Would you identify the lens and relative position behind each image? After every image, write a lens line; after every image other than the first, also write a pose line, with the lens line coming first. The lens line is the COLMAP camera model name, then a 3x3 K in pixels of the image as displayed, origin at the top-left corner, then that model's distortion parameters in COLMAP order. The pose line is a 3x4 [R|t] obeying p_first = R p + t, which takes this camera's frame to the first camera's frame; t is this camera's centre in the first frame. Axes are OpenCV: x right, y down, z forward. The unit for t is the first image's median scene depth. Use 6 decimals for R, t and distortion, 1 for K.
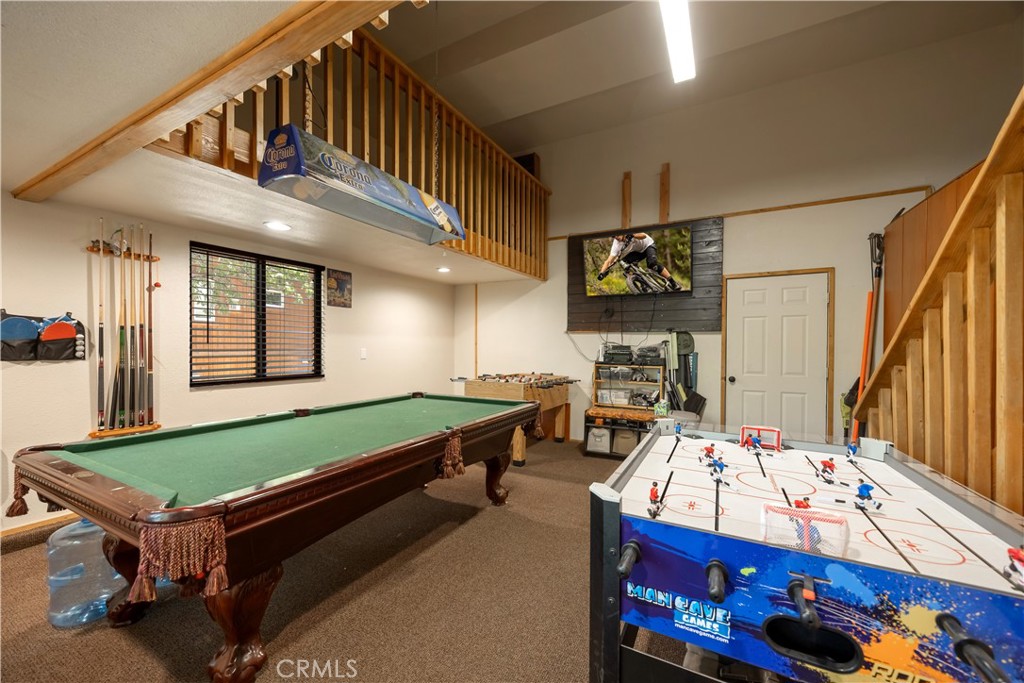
lens RADIAL K [[395.1, 0, 514.8], [0, 395.1, 343.5], [0, 0, 1]] dist [-0.007361, 0.000582]
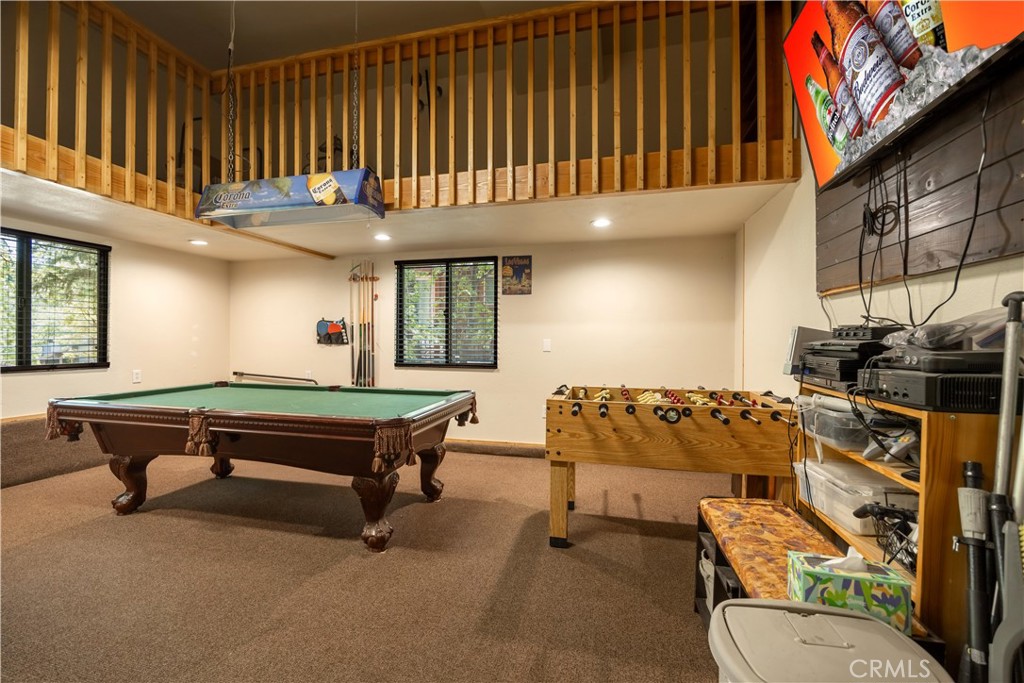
lens RADIAL K [[440.7, 0, 514.7], [0, 440.7, 341.9], [0, 0, 1]] dist [-0.013559, -0.000590]
pose [[0.240401, 0.000403, -0.970674, 0.896453], [0.002837, 0.999995, 0.001118, 0.028081], [0.970670, -0.003023, 0.240399, 1.171031]]
